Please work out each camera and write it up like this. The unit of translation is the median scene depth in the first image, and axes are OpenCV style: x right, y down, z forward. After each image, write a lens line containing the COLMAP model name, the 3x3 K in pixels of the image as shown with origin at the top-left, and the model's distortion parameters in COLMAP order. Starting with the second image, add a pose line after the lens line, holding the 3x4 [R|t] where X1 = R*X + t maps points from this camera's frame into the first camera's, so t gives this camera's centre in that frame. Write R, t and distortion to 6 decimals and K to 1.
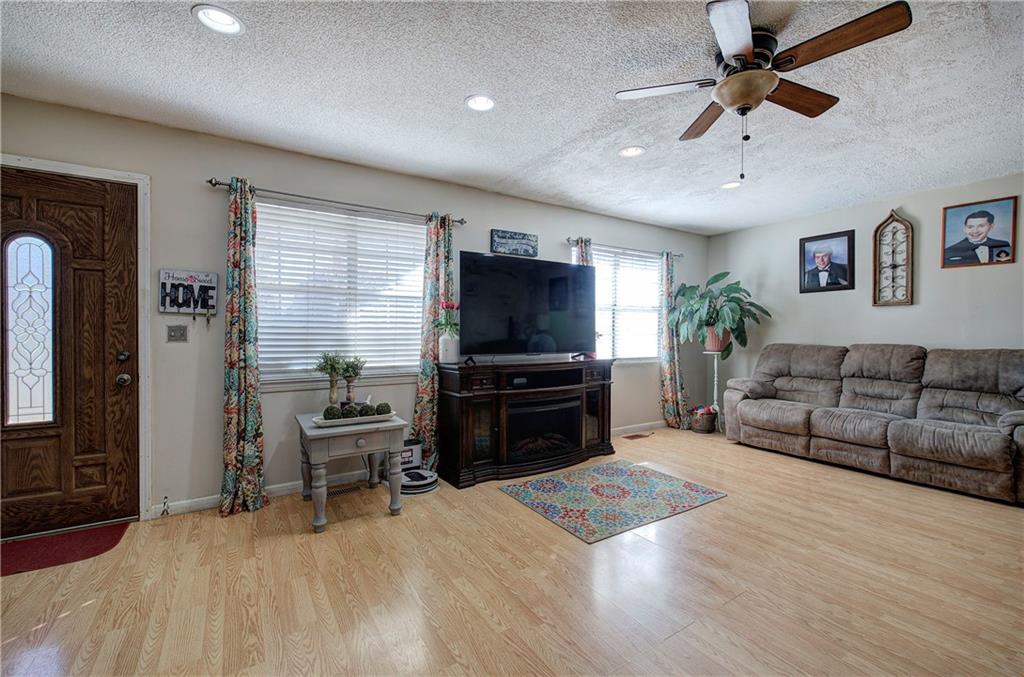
lens RADIAL K [[429.2, 0, 509.1], [0, 429.2, 334.9], [0, 0, 1]] dist [0.001326, -0.000037]
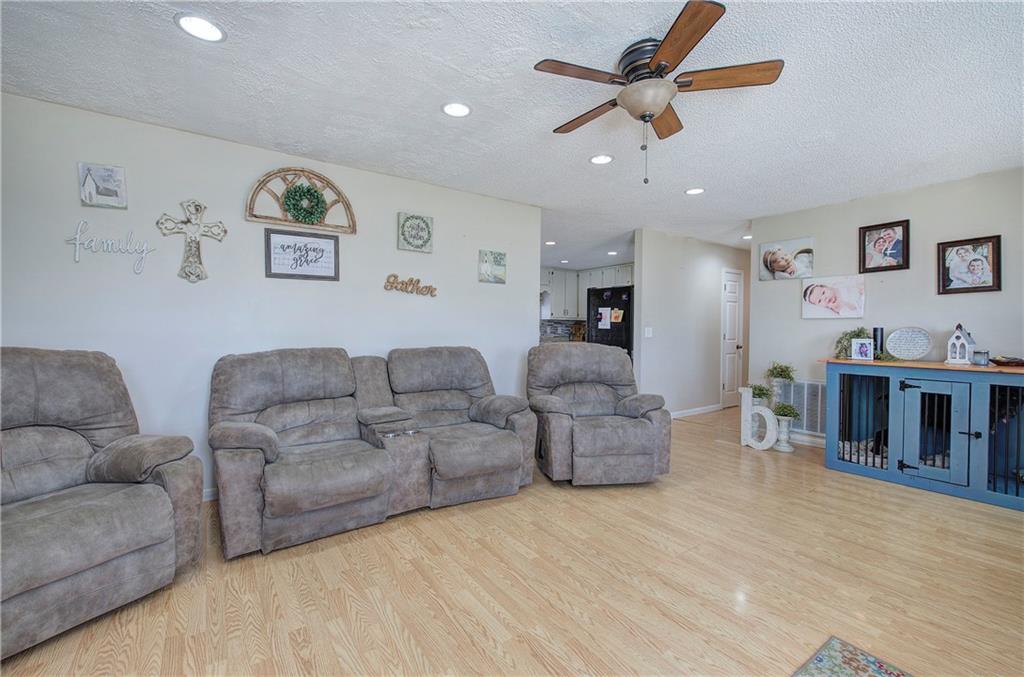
lens RADIAL K [[438.6, 0, 512.0], [0, 438.6, 338.5], [0, 0, 1]] dist [-0.013000, 0.000050]
pose [[-0.998681, -0.004897, -0.051107, 0.472597], [-0.006263, 0.999626, 0.026605, -0.005840], [0.050958, 0.026890, -0.998339, 1.056222]]
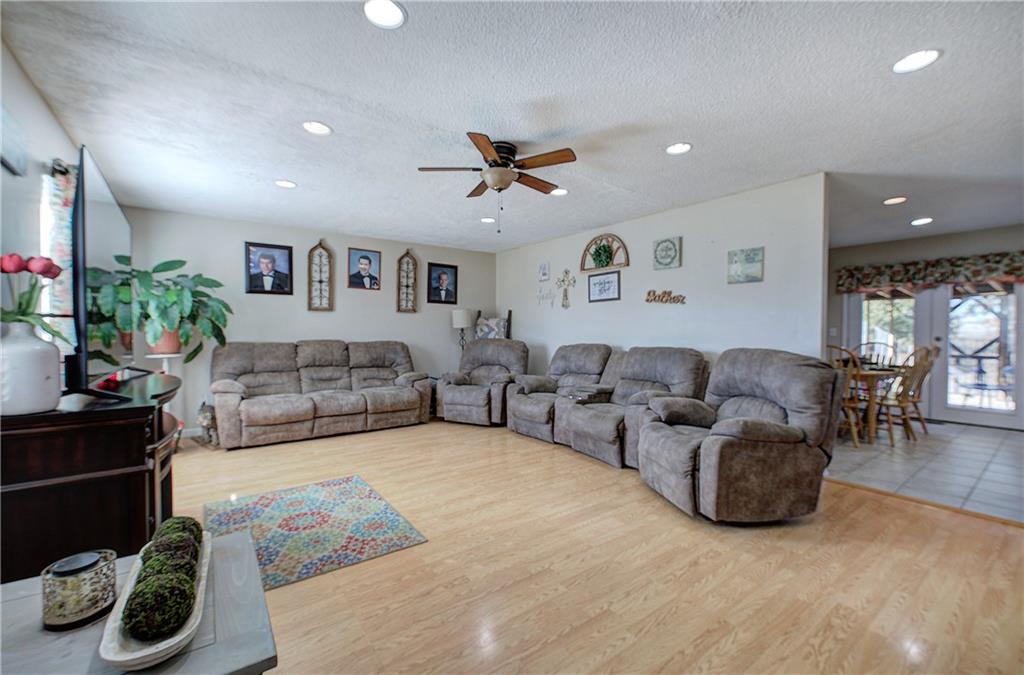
lens RADIAL K [[429.2, 0, 509.1], [0, 429.2, 333.9], [0, 0, 1]] dist [0.001326, -0.000037]
pose [[-0.065383, -0.007894, 0.997829, -0.530319], [0.003637, 0.999960, 0.008149, -0.005904], [-0.997854, 0.004162, -0.065352, 0.556116]]
